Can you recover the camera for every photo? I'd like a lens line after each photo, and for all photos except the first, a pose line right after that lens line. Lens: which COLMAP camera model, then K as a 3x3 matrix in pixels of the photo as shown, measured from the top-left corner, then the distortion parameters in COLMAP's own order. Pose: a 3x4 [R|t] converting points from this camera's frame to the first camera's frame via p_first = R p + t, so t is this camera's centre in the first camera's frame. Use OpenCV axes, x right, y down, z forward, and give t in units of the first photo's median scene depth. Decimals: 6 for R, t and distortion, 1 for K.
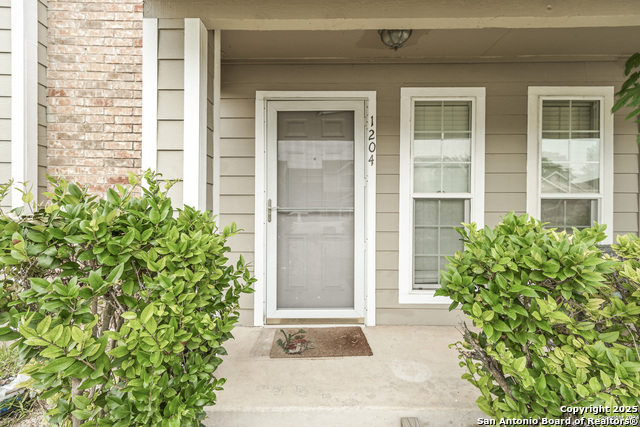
lens RADIAL K [[261.9, 0, 318.3], [0, 261.9, 212.7], [0, 0, 1]] dist [0.002470, -0.000268]
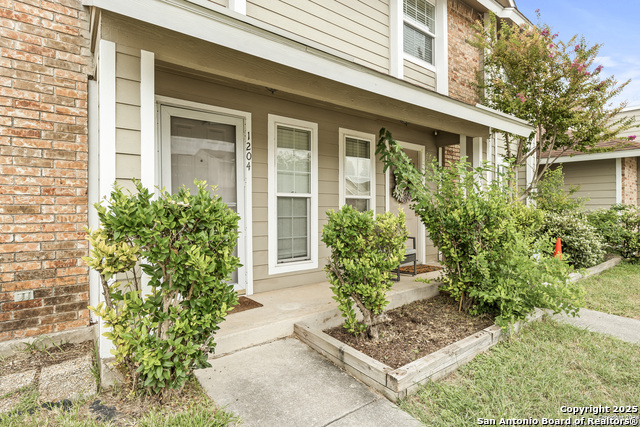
lens RADIAL K [[333.8, 0, 319.5], [0, 333.8, 211.5], [0, 0, 1]] dist [-0.007444, -0.000288]
pose [[0.782886, -0.008890, 0.622102, -0.544698], [0.009908, 0.999949, 0.001821, 0.022225], [-0.622086, 0.004738, 0.782934, -0.495650]]
